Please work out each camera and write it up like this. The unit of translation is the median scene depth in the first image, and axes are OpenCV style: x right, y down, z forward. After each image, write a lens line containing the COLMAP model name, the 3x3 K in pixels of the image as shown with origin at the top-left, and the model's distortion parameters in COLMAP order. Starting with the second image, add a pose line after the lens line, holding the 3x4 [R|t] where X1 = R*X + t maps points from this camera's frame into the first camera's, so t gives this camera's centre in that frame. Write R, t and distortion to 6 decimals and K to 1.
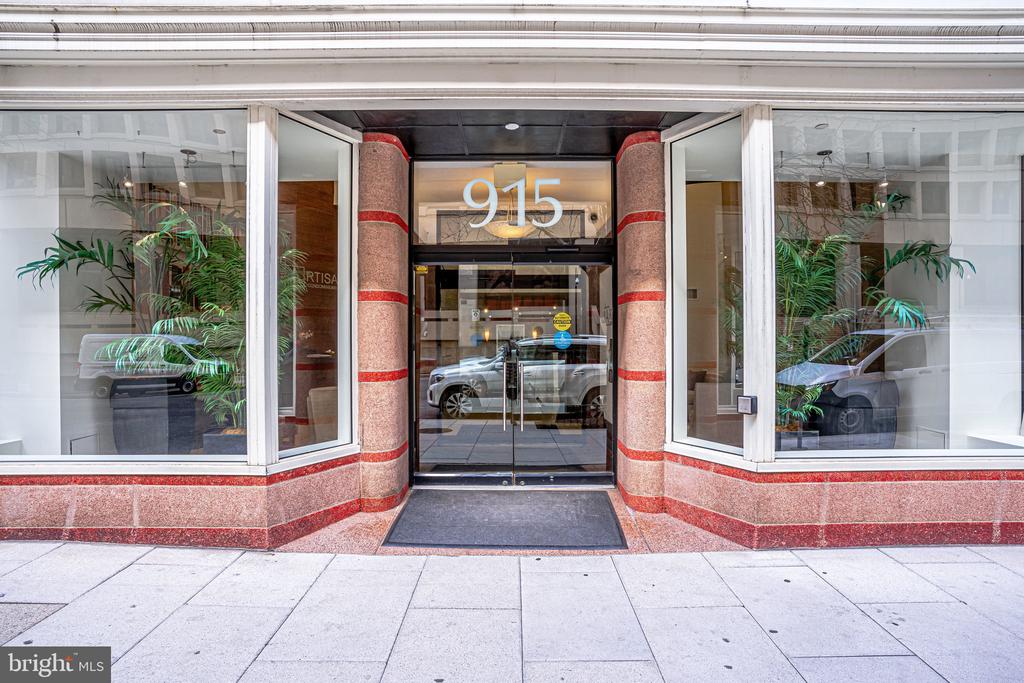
lens RADIAL K [[542.6, 0, 510.1], [0, 542.6, 341.9], [0, 0, 1]] dist [-0.019751, 0.003130]
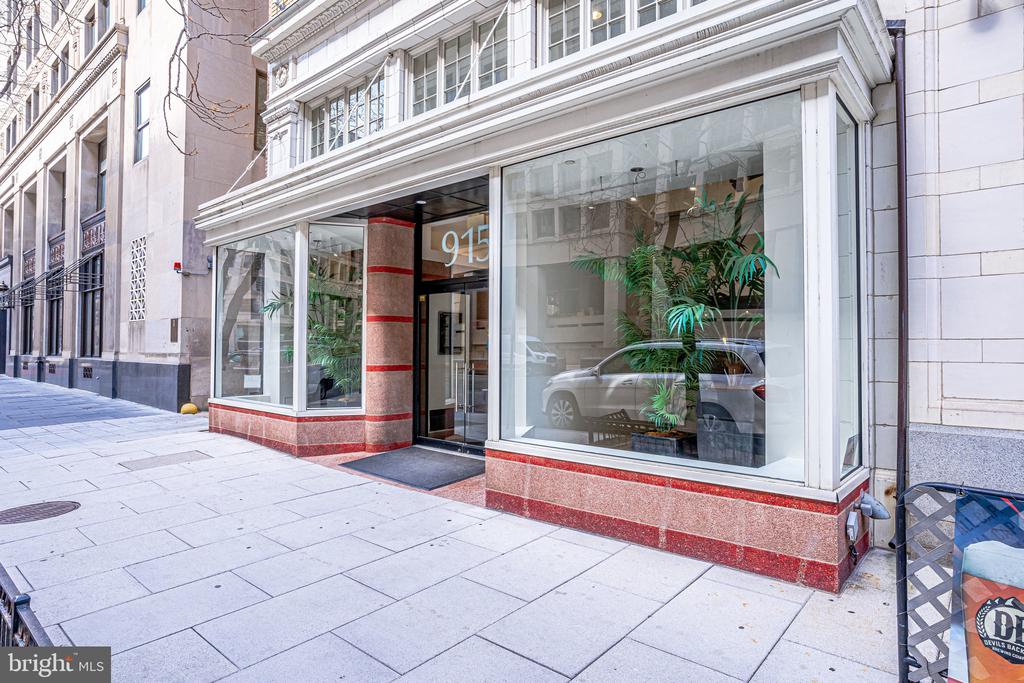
lens RADIAL K [[569.9, 0, 512.4], [0, 569.9, 337.7], [0, 0, 1]] dist [-0.043200, 0.000151]
pose [[0.751807, -0.005865, -0.659357, 1.404238], [-0.010269, 0.999735, -0.020602, 0.002828], [0.659303, 0.022260, 0.751548, 0.002293]]
